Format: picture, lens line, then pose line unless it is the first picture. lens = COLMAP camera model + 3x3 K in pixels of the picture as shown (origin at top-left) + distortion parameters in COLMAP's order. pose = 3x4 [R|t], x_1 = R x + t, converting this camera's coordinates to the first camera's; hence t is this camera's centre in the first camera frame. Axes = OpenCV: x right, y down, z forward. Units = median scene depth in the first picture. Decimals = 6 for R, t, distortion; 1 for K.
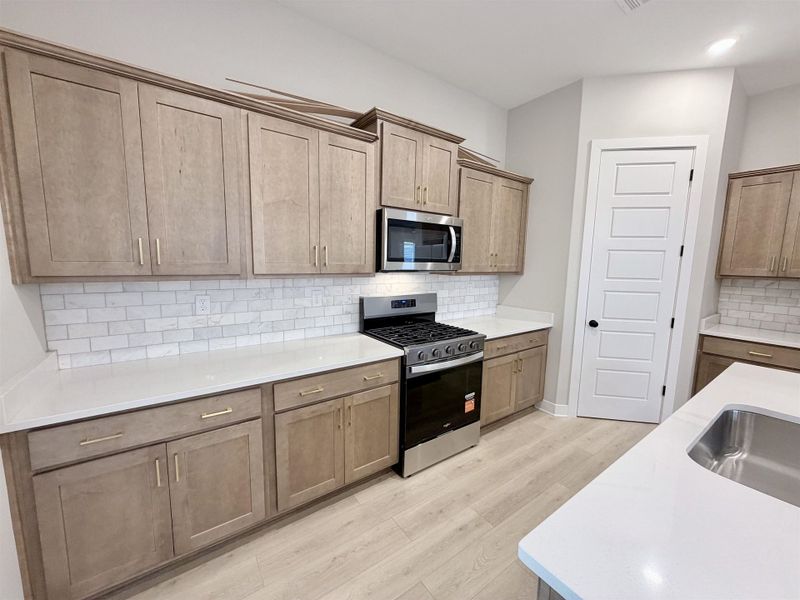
lens RADIAL K [[319.7, 0, 399.1], [0, 319.7, 299.4], [0, 0, 1]] dist [0.000906, 0.000017]
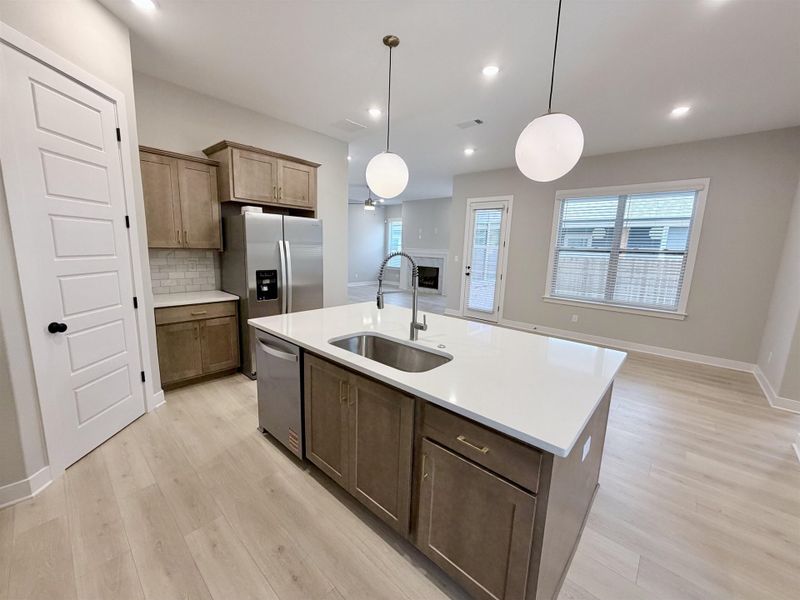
lens RADIAL K [[319.7, 0, 399.1], [0, 319.7, 299.4], [0, 0, 1]] dist [0.000906, 0.000017]
pose [[-0.215651, -0.185585, 0.958672, -0.220521], [0.082295, 0.974826, 0.207225, -0.079152], [-0.972997, 0.123582, -0.194949, 0.580650]]
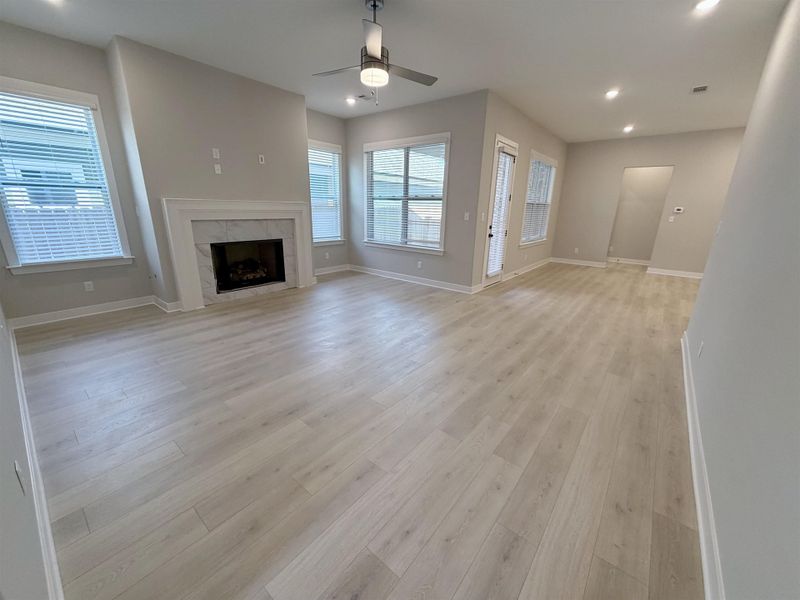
lens RADIAL K [[319.7, 0, 399.1], [0, 319.7, 299.4], [0, 0, 1]] dist [0.000906, 0.000017]
pose [[-0.964215, 0.033830, -0.262954, 4.060587], [-0.072657, 0.920135, 0.384802, -0.071584], [0.254971, 0.390137, -0.884750, 1.529312]]
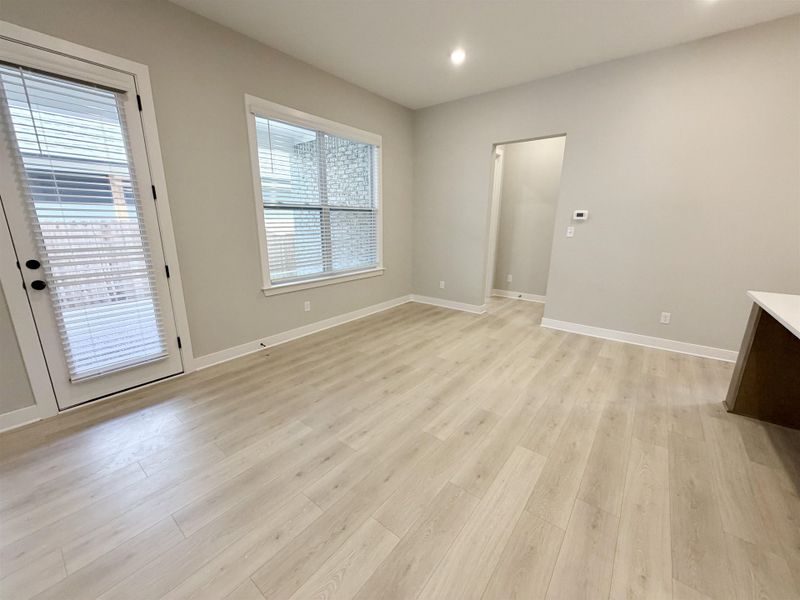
lens RADIAL K [[319.7, 0, 399.1], [0, 319.7, 299.4], [0, 0, 1]] dist [0.000906, 0.000017]
pose [[-0.961876, 0.041410, -0.270334, 1.877243], [-0.057690, 0.935507, 0.348567, 0.013380], [0.267333, 0.350873, -0.897452, 0.492549]]
